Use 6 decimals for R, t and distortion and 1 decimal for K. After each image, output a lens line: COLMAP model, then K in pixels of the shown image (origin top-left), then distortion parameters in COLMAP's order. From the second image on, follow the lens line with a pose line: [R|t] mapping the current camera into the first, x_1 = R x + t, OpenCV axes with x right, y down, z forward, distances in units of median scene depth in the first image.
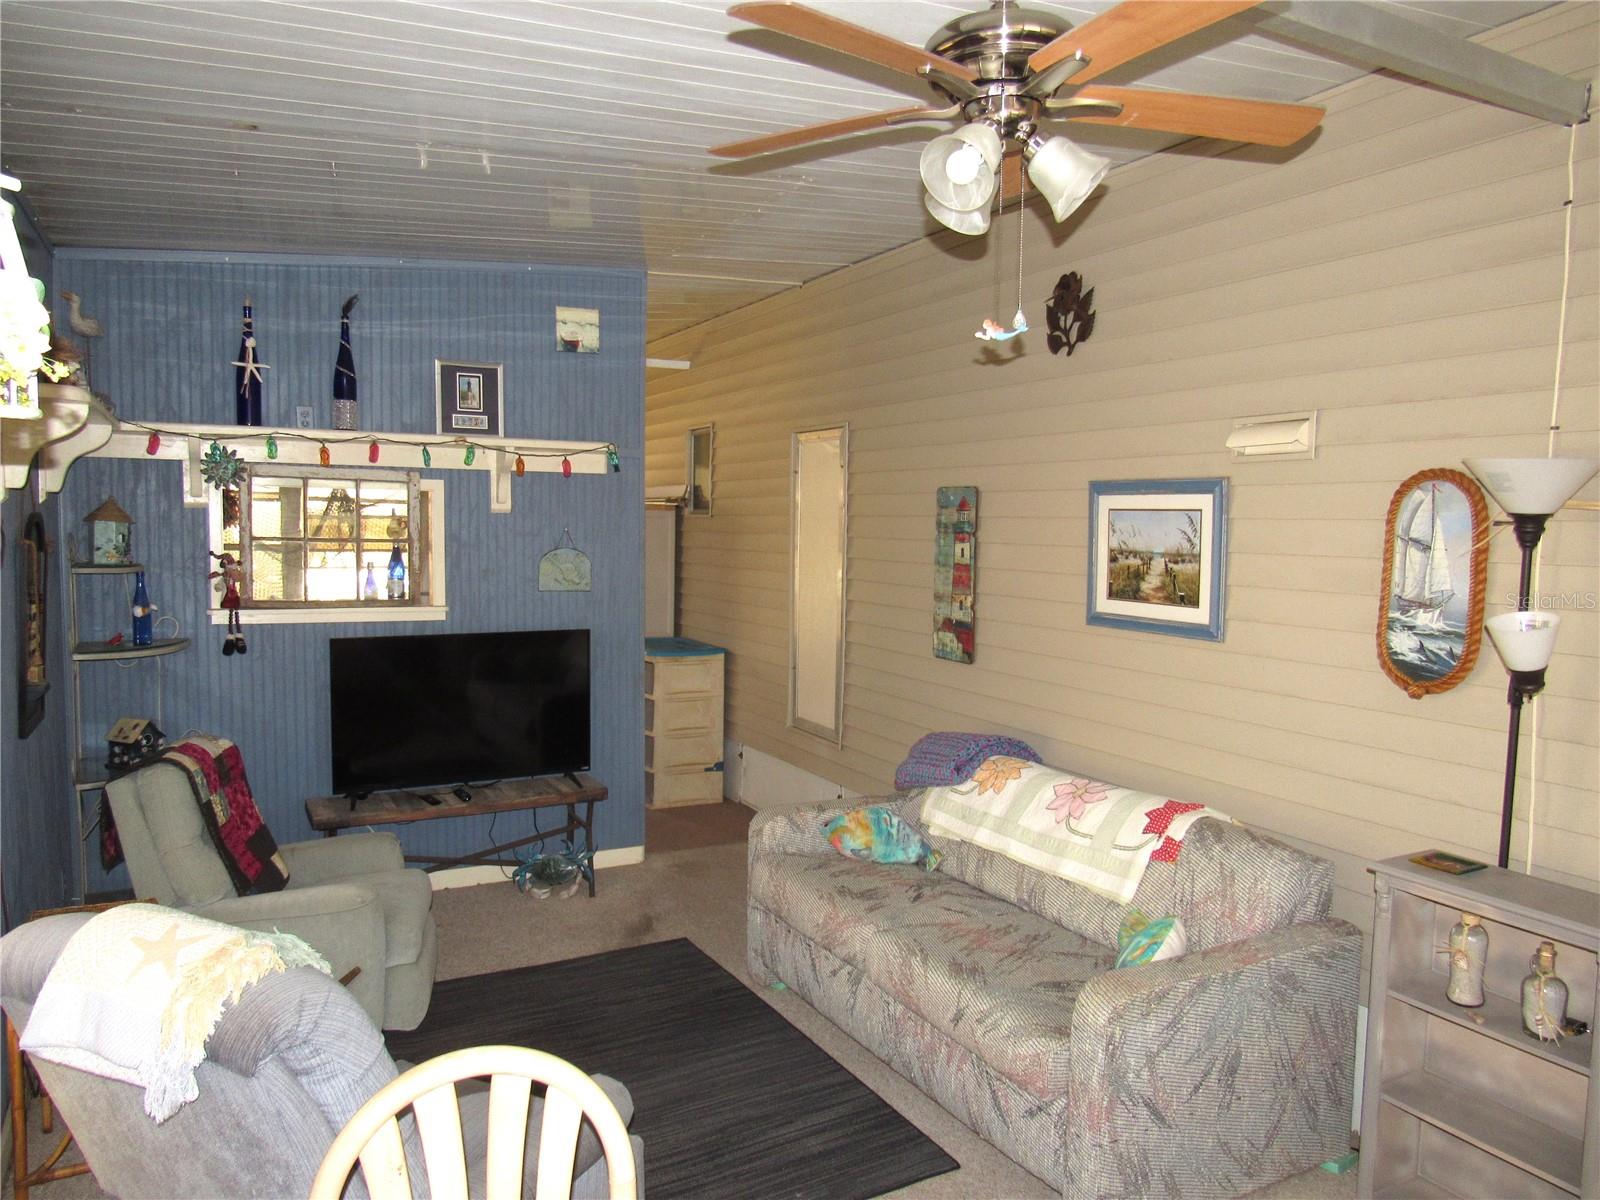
lens RADIAL K [[1174.5, 0, 800.0], [0, 1174.5, 600.0], [0, 0, 1]] dist [-0.033930, 0.008539]
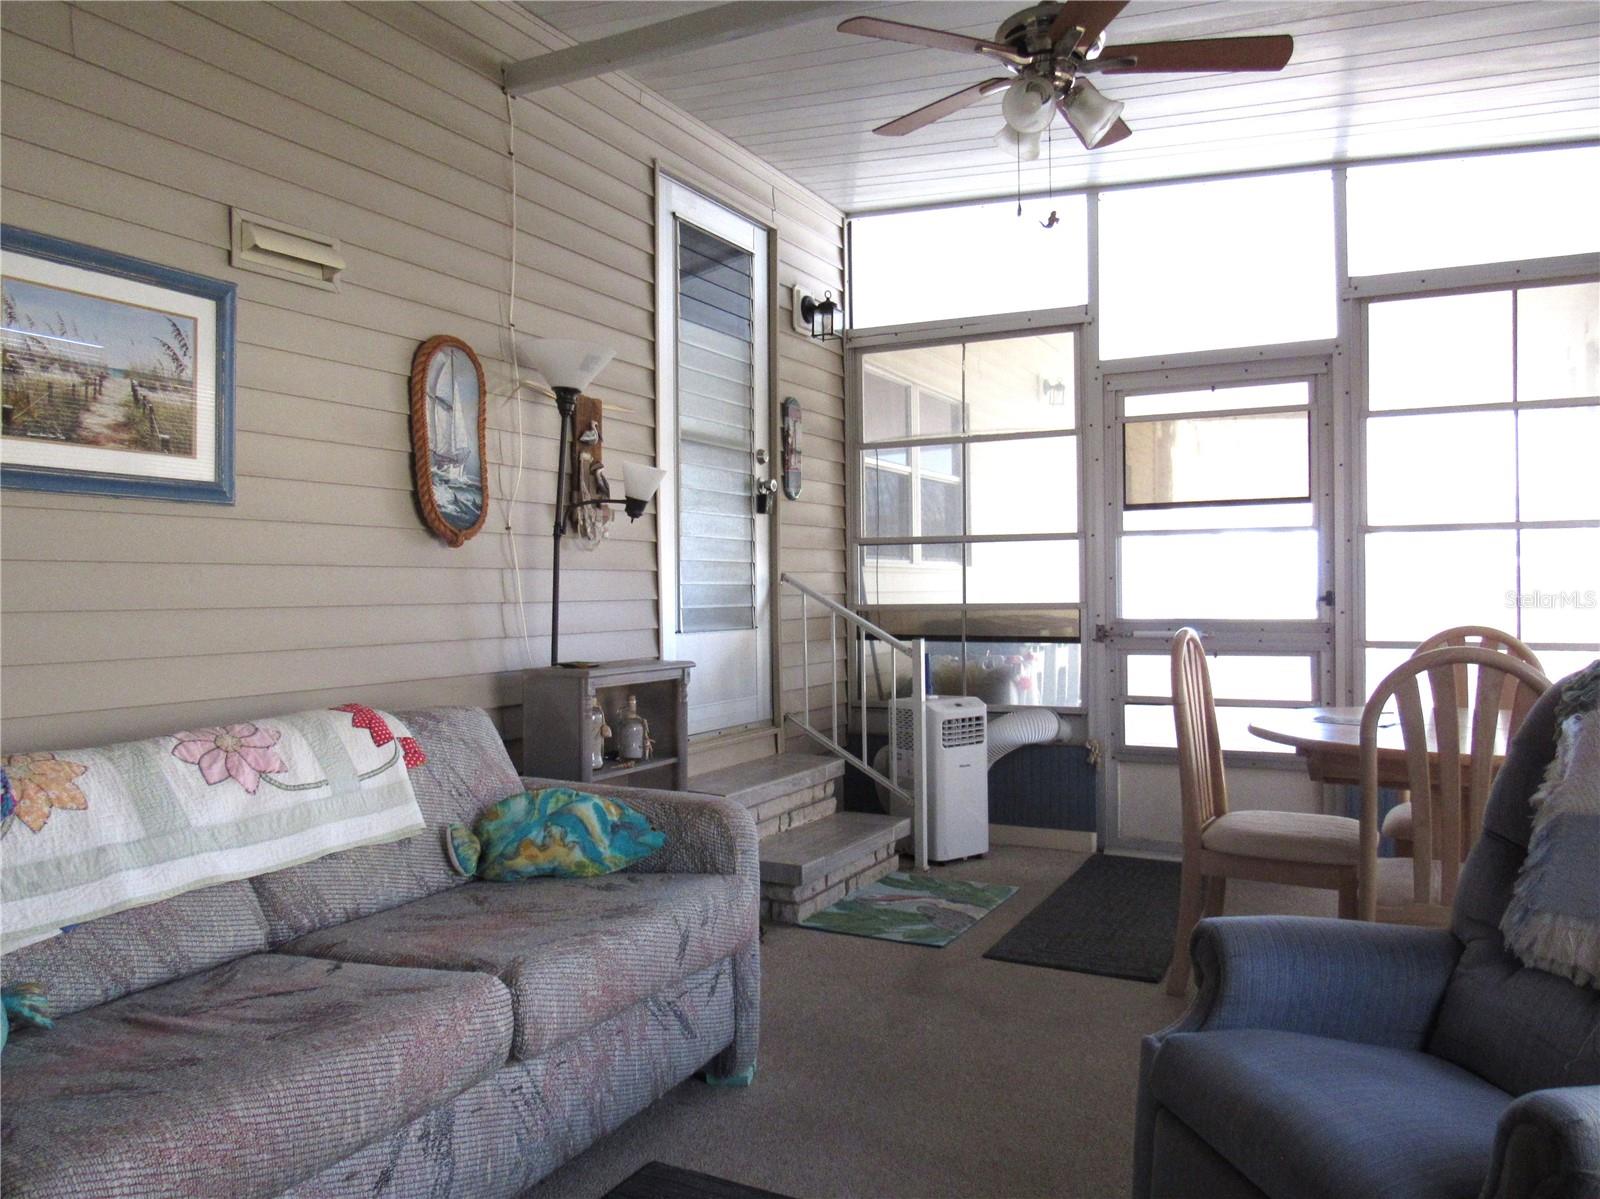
lens RADIAL K [[1174.5, 0, 800.0], [0, 1174.5, 599.5], [0, 0, 1]] dist [-0.033930, 0.008539]
pose [[-0.575786, -0.020312, 0.817348, -0.441613], [0.052618, 0.996698, 0.061837, 0.067307], [-0.815905, 0.078613, -0.572816, 1.110965]]
